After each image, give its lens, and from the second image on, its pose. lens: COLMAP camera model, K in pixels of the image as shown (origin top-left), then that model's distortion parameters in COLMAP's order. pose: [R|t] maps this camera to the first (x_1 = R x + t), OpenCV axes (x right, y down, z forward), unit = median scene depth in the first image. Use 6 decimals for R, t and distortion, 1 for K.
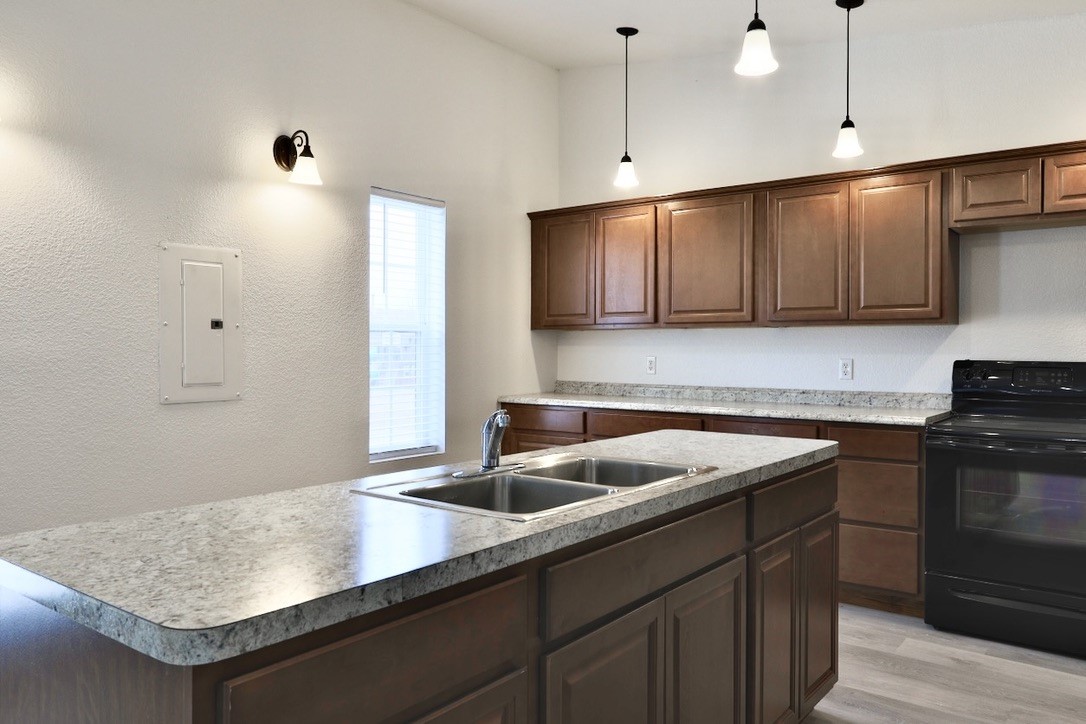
lens RADIAL K [[791.8, 0, 542.6], [0, 791.8, 352.4], [0, 0, 1]] dist [-0.020319, 0.012001]
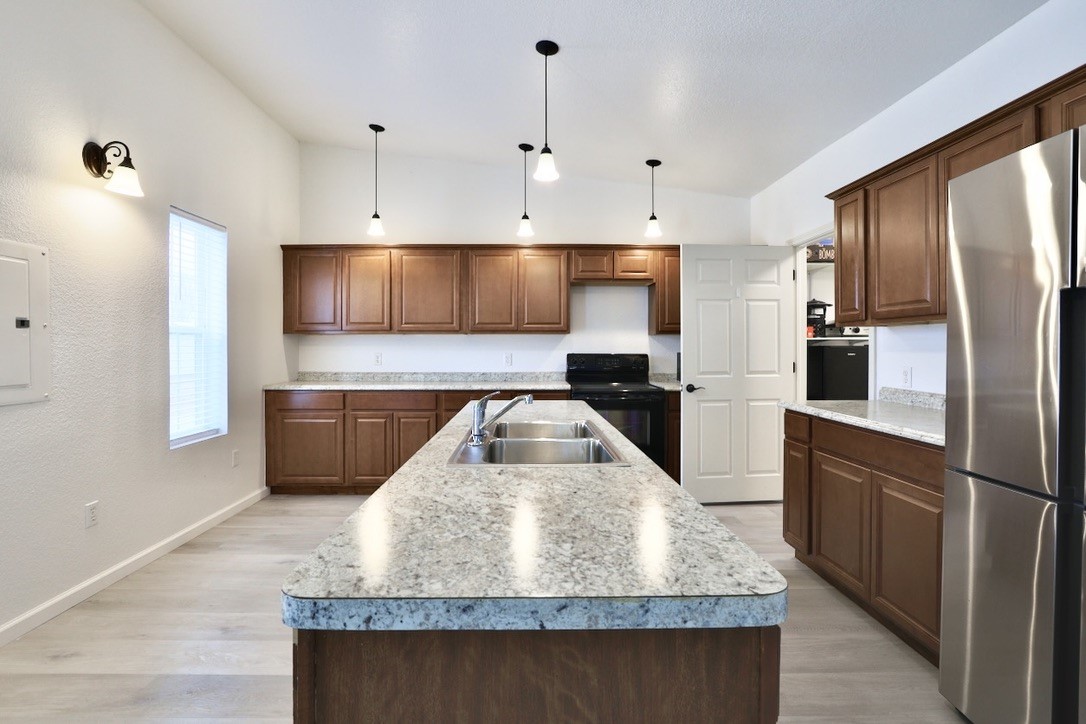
lens RADIAL K [[491.5, 0, 524.8], [0, 491.5, 349.2], [0, 0, 1]] dist [-0.013198, 0.002171]
pose [[0.791964, -0.003983, 0.610555, -0.251307], [0.005368, 0.999985, -0.000440, -0.000453], [-0.610544, 0.003626, 0.791974, 0.140797]]
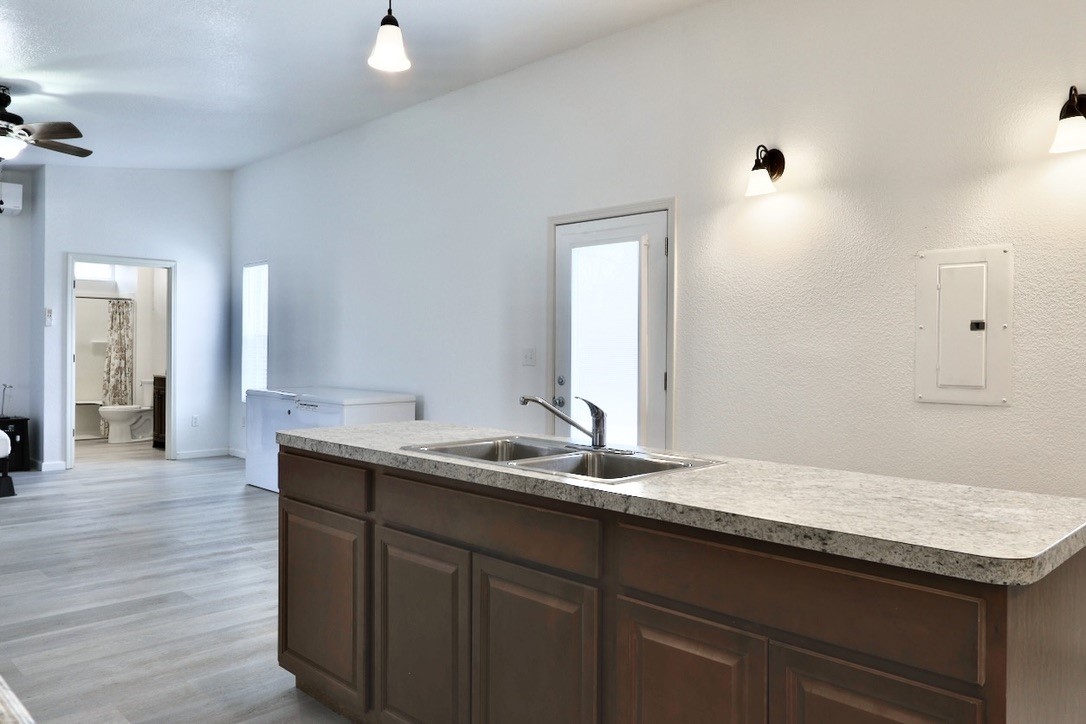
lens RADIAL K [[791.8, 0, 537.2], [0, 791.8, 358.8], [0, 0, 1]] dist [-0.020319, 0.012001]
pose [[-0.135280, 0.007864, -0.990776, 0.534942], [-0.014764, 0.999841, 0.009952, 0.003027], [0.990697, 0.015974, -0.135142, 0.515757]]
